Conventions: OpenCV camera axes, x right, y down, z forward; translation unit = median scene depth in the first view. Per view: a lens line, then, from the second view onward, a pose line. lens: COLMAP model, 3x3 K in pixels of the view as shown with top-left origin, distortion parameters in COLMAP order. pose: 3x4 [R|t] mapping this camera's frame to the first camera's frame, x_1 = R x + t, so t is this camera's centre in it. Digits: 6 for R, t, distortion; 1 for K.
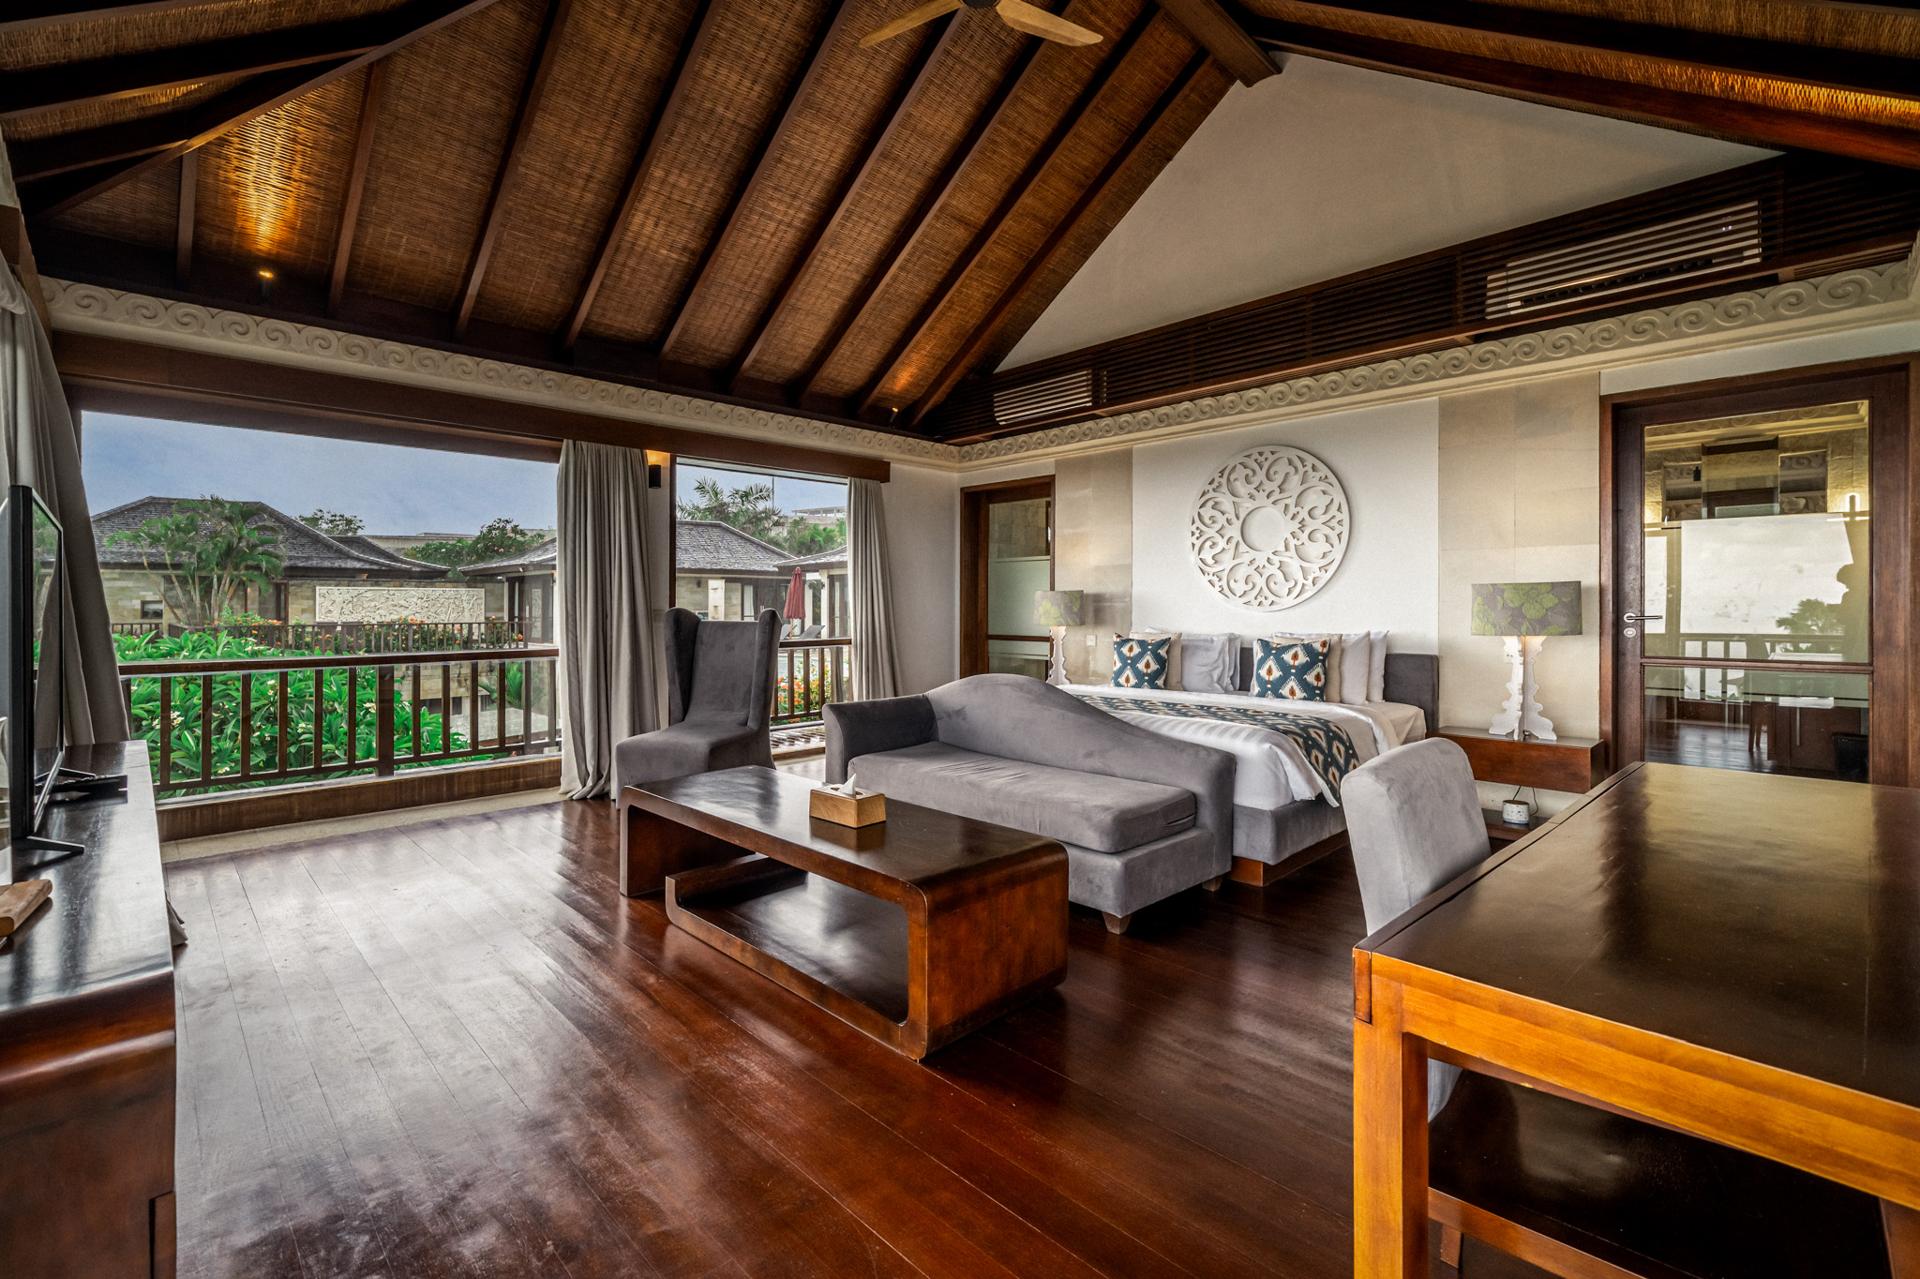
lens RADIAL K [[837.6, 0, 960.0], [0, 837.6, 639.5], [0, 0, 1]] dist [-0.001951, -0.000076]
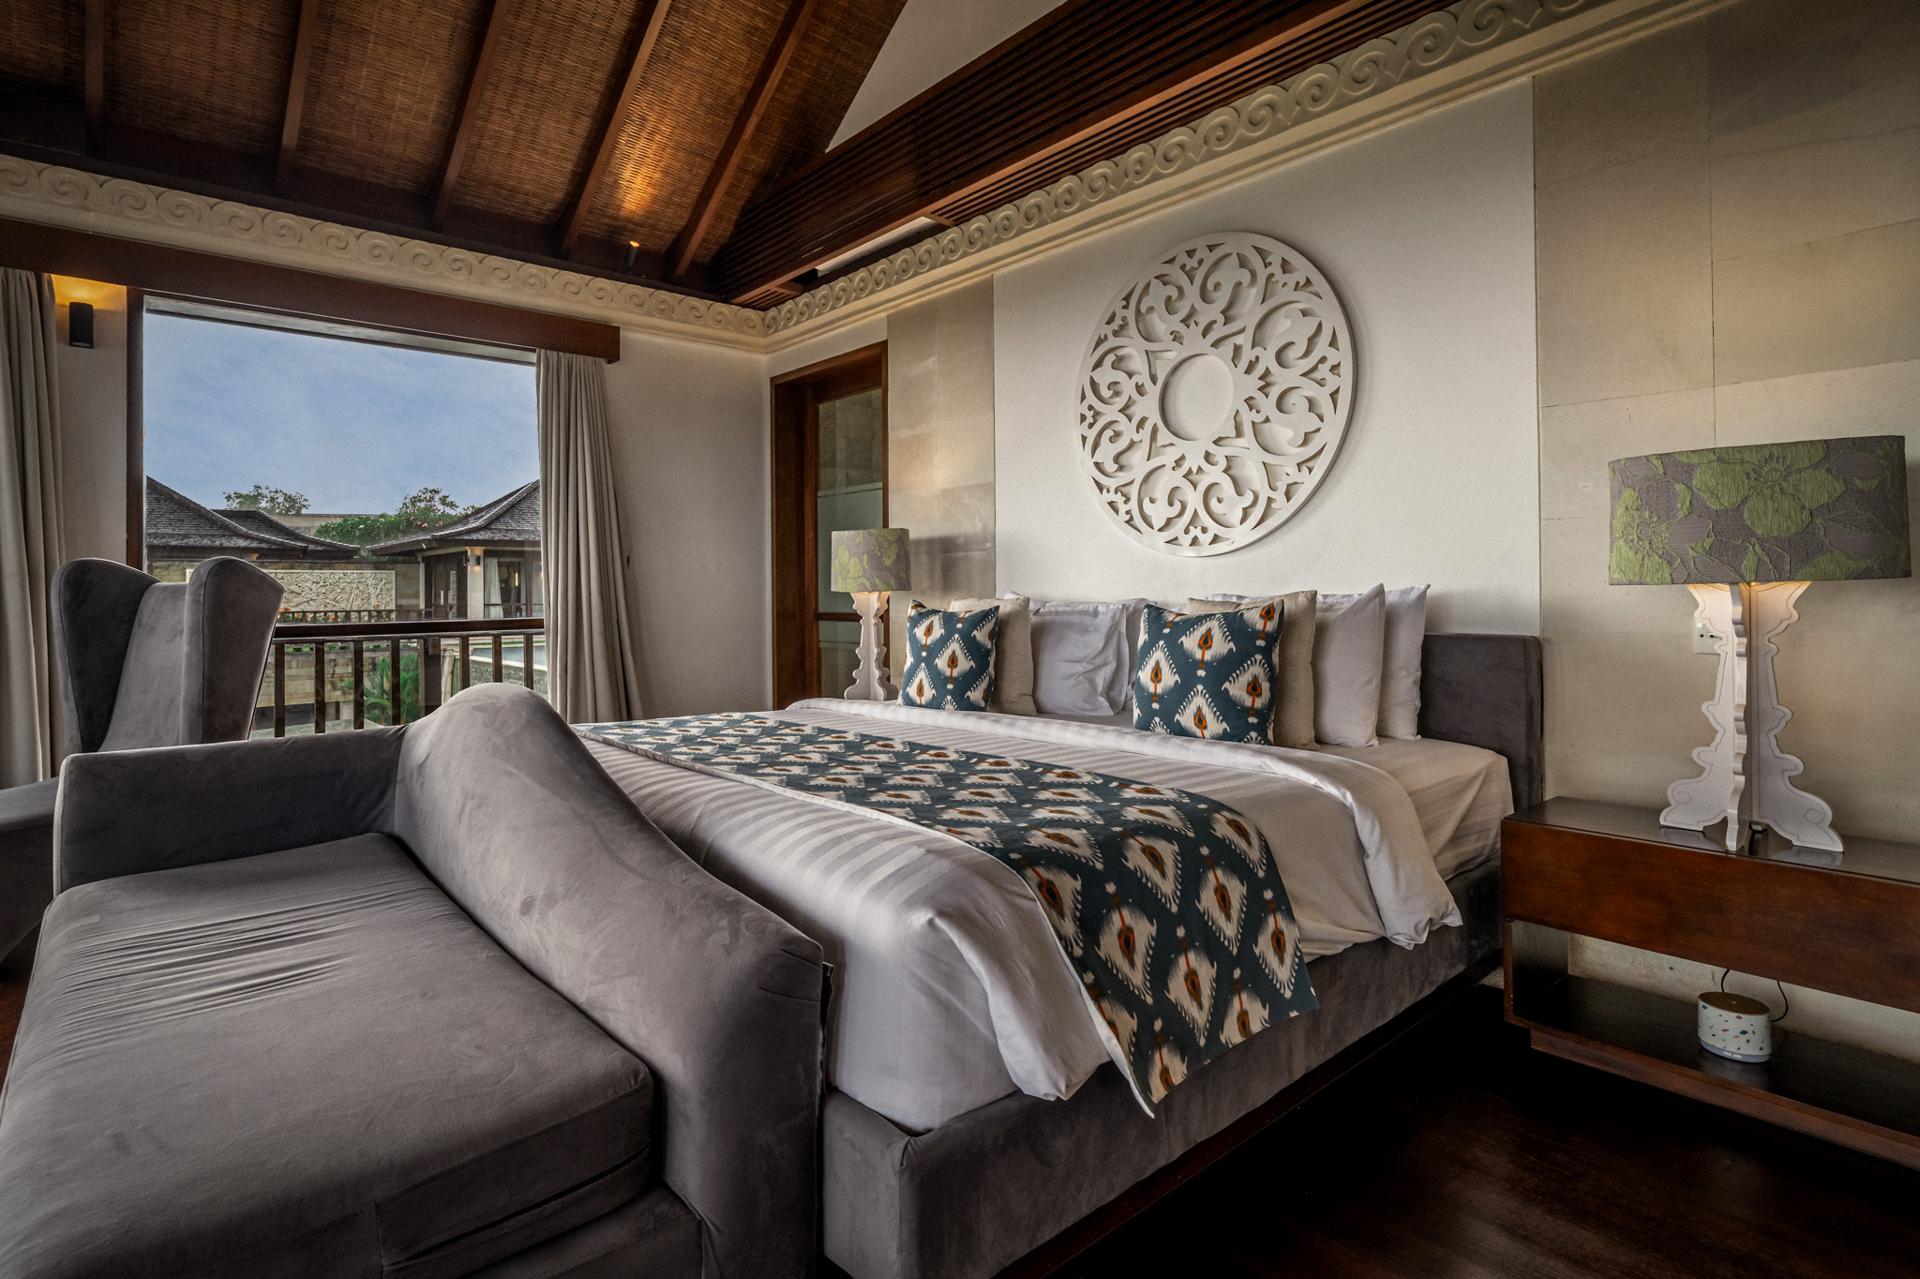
lens RADIAL K [[967.8, 0, 956.4], [0, 967.8, 612.3], [0, 0, 1]] dist [0.001191, 0.000057]
pose [[0.997763, -0.007741, -0.066408, 0.259133], [0.006496, 0.999799, -0.018945, 0.011854], [0.066541, 0.018471, 0.997613, 0.405835]]
